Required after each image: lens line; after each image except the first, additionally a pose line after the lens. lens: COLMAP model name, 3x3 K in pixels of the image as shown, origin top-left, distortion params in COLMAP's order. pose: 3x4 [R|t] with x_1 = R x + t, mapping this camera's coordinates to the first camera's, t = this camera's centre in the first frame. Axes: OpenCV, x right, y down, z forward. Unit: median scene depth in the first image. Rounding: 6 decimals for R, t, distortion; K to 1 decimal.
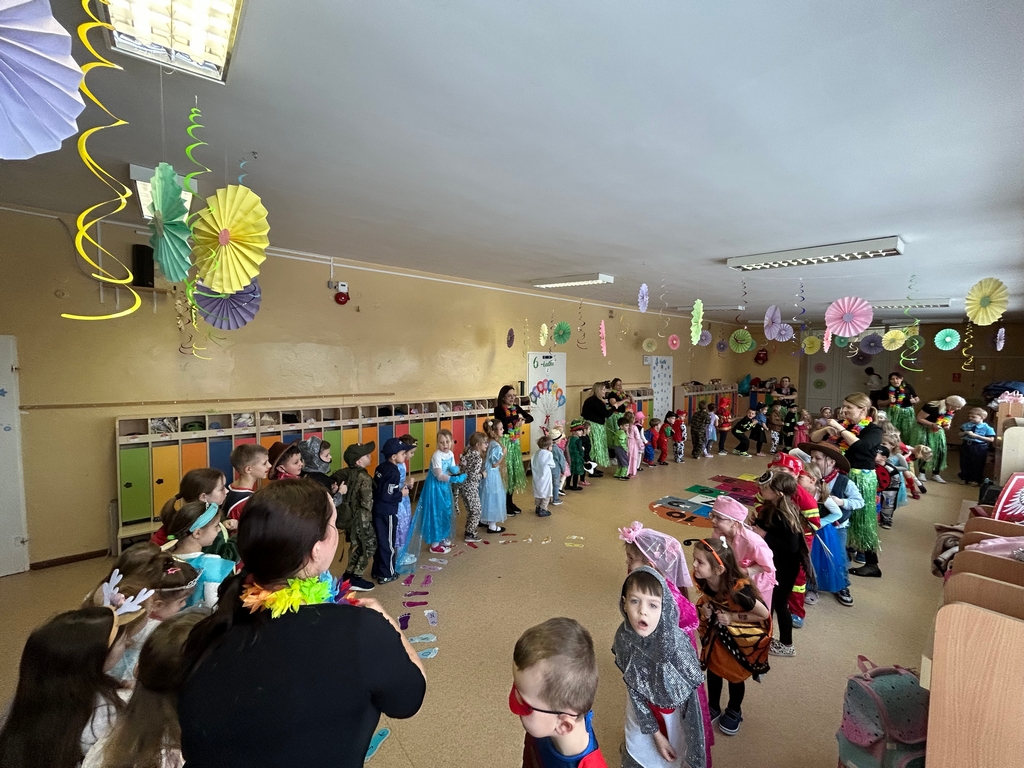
lens RADIAL K [[415.5, 0, 513.2], [0, 415.5, 386.9], [0, 0, 1]] dist [-0.002539, -0.000250]
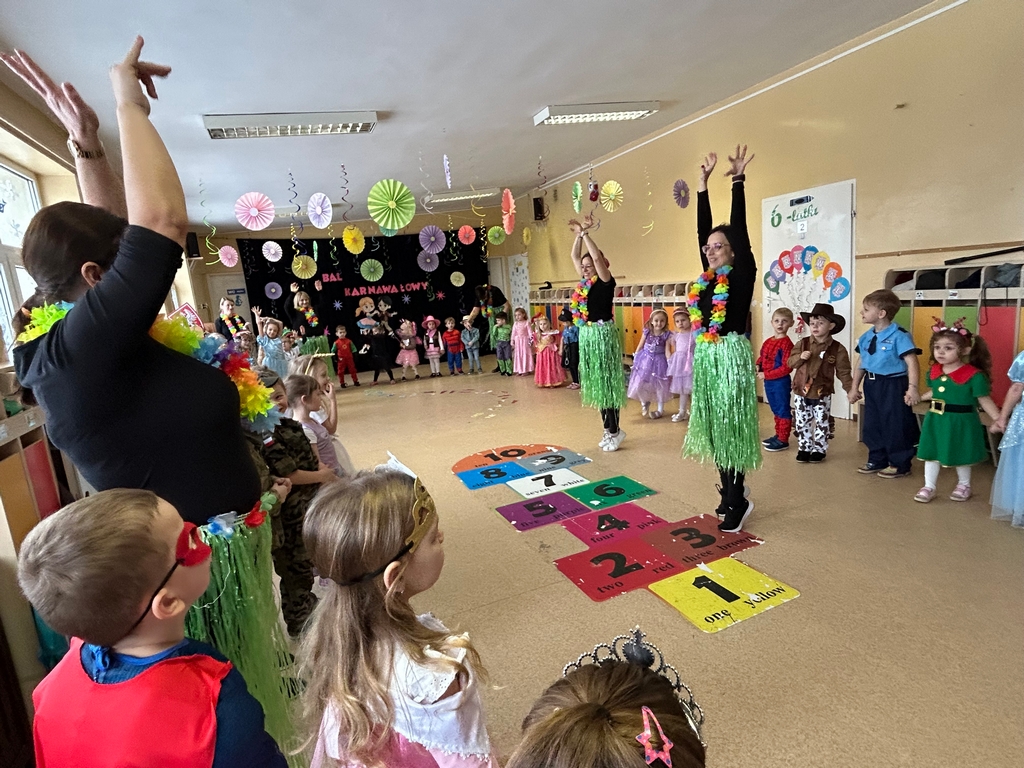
lens RADIAL K [[549.0, 0, 515.2], [0, 549.0, 383.7], [0, 0, 1]] dist [-0.001638, 0.001363]
pose [[-0.298106, 0.187360, -0.935964, 1.095214], [0.032146, 0.981961, 0.186329, 0.014550], [0.953991, 0.025458, -0.298751, 1.124389]]
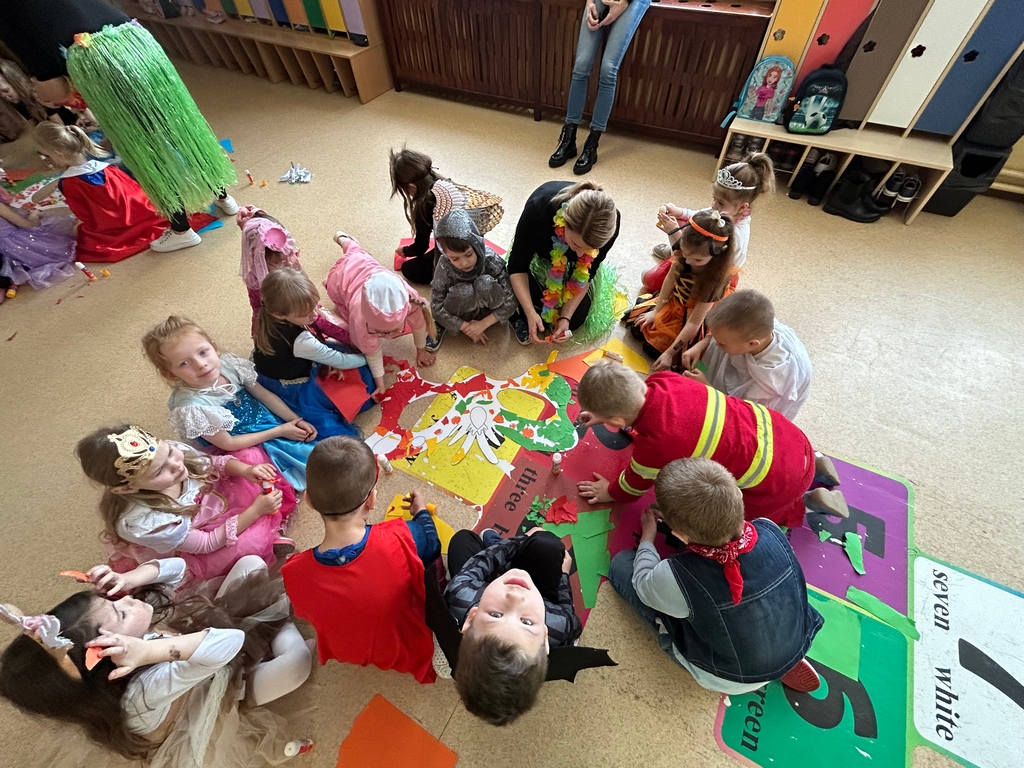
lens RADIAL K [[416.1, 0, 518.2], [0, 416.1, 384.3], [0, 0, 1]] dist [-0.000491, -0.000049]
pose [[-0.355962, -0.751508, 0.555452, 0.533568], [0.076427, 0.568981, 0.818791, 0.009319], [-0.931370, 0.333911, -0.145100, 1.154262]]
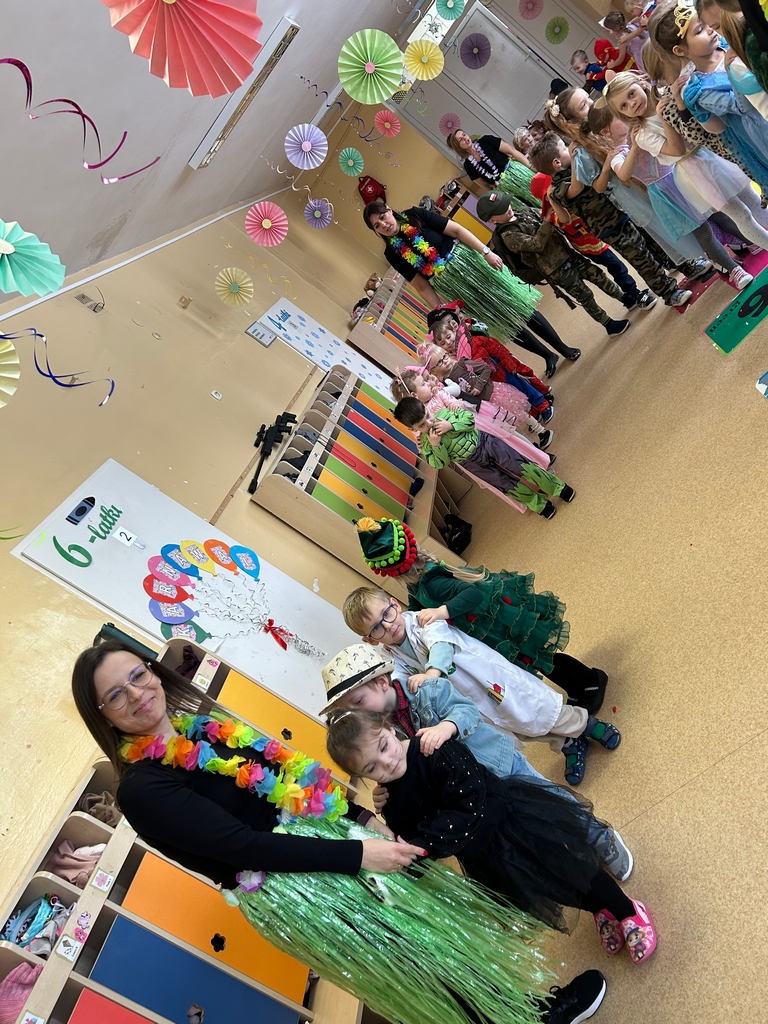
lens RADIAL K [[767.4, 0, 385.4], [0, 767.4, 508.1], [0, 0, 1]] dist [0.096184, -0.141328]
pose [[0.467359, -0.796044, 0.384564, -0.022715], [0.821317, 0.551915, 0.144317, 0.020987], [-0.327129, 0.248401, 0.911747, 0.616891]]
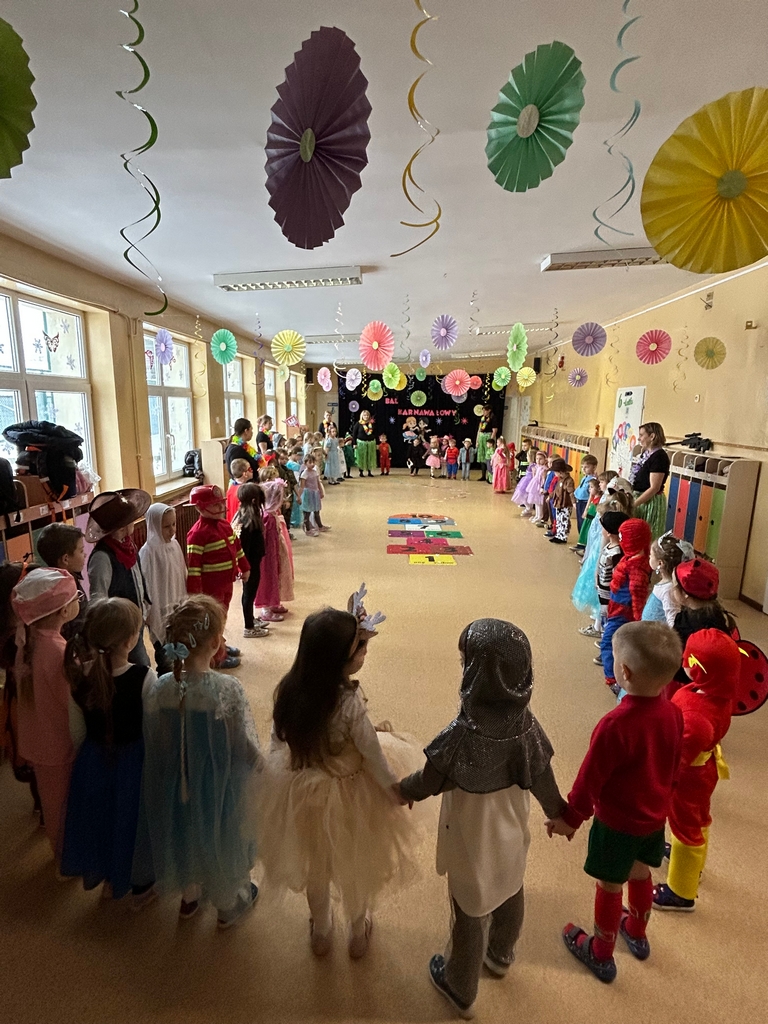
lens RADIAL K [[541.3, 0, 379.4], [0, 541.3, 510.8], [0, 0, 1]] dist [-0.001529, -0.001300]
pose [[-0.676165, 0.123382, -0.726346, 1.519115], [-0.059948, 0.973395, 0.221154, -0.069309], [0.734308, 0.193080, -0.650778, 1.757849]]
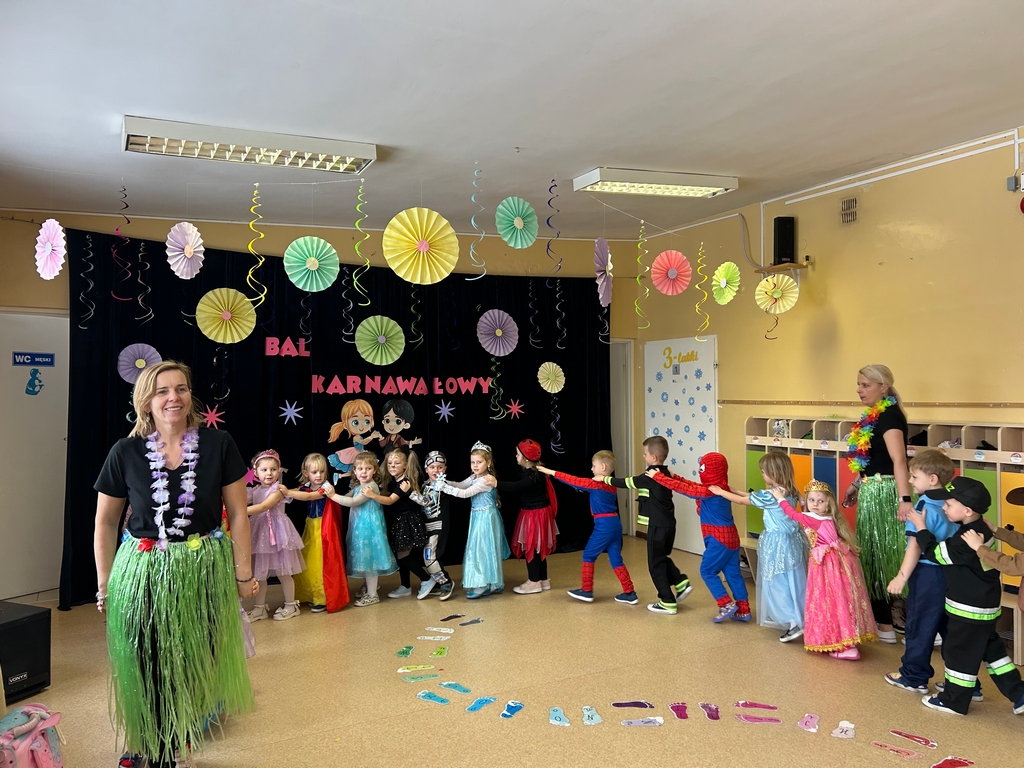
lens RADIAL K [[764.2, 0, 516.6], [0, 764.2, 382.1], [0, 0, 1]] dist [0.092136, -0.139972]
pose [[-0.181120, -0.027102, -0.983087, 0.515907], [-0.054323, 0.998370, -0.017515, 0.038509], [0.981959, 0.050232, -0.182297, 0.515241]]
